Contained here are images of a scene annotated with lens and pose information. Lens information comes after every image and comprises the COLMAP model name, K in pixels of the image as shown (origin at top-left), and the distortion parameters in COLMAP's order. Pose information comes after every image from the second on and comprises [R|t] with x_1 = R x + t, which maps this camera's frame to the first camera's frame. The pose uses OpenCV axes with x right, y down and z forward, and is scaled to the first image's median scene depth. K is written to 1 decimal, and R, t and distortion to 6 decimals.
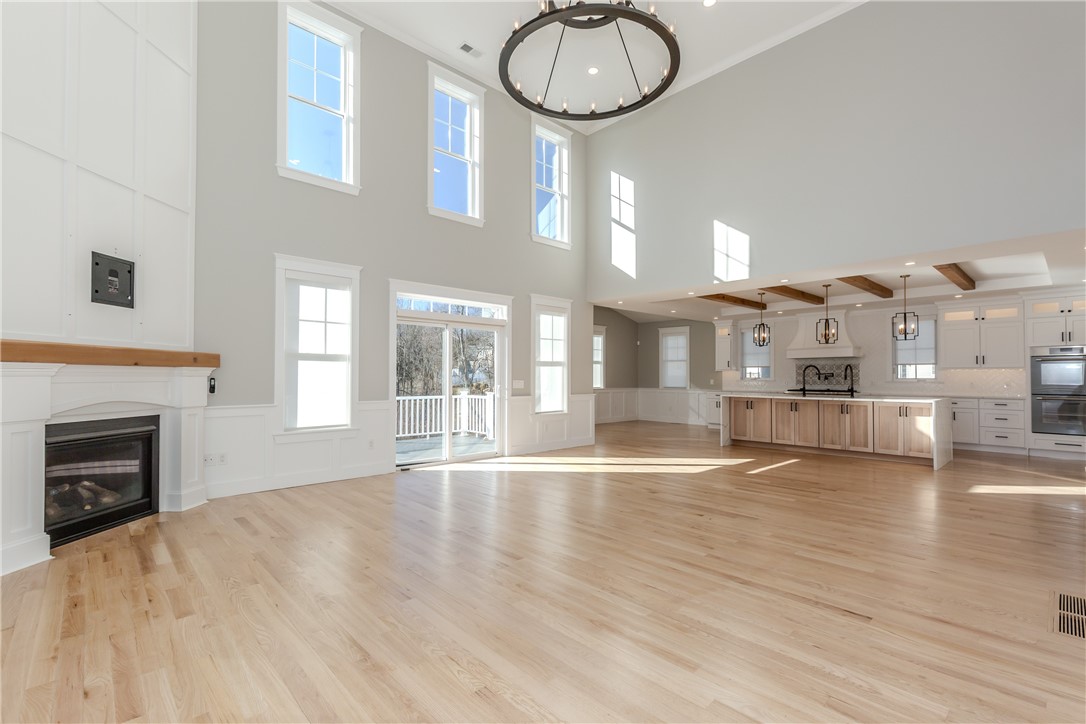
lens RADIAL K [[489.5, 0, 543.0], [0, 489.5, 362.0], [0, 0, 1]] dist [0.025528, 0.000317]
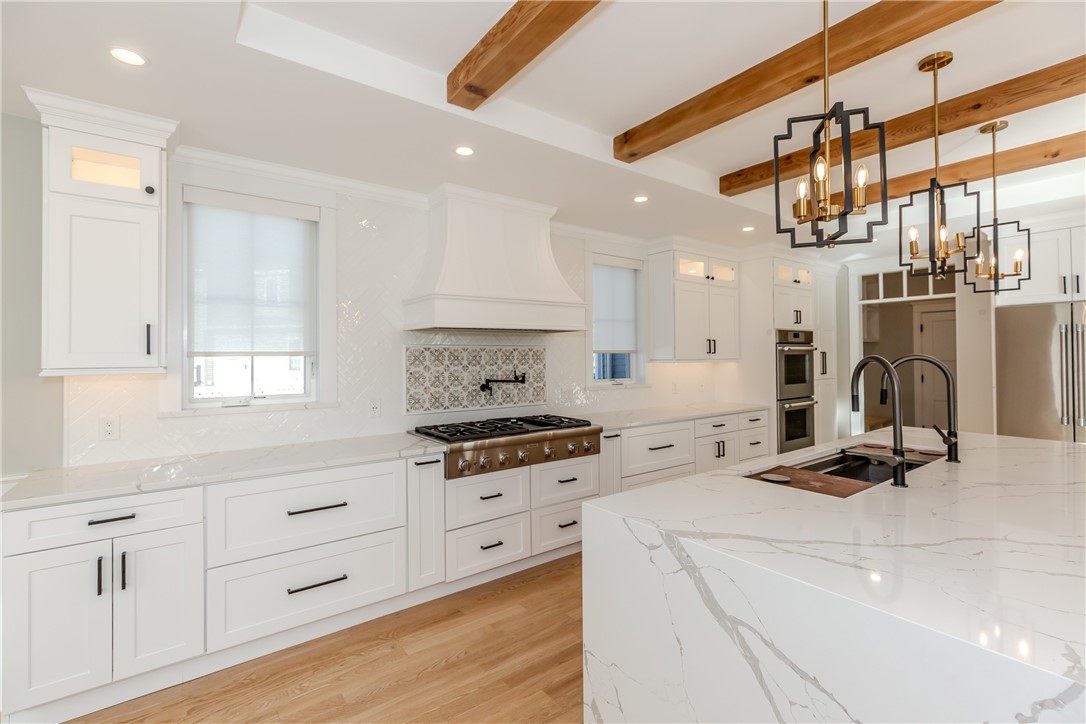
lens RADIAL K [[489.5, 0, 543.0], [0, 489.5, 362.0], [0, 0, 1]] dist [0.025528, 0.000317]
pose [[0.101844, -0.012571, 0.994721, 0.220221], [-0.020579, 0.999680, 0.014740, 0.007471], [-0.994588, -0.021971, 0.101553, 0.926937]]
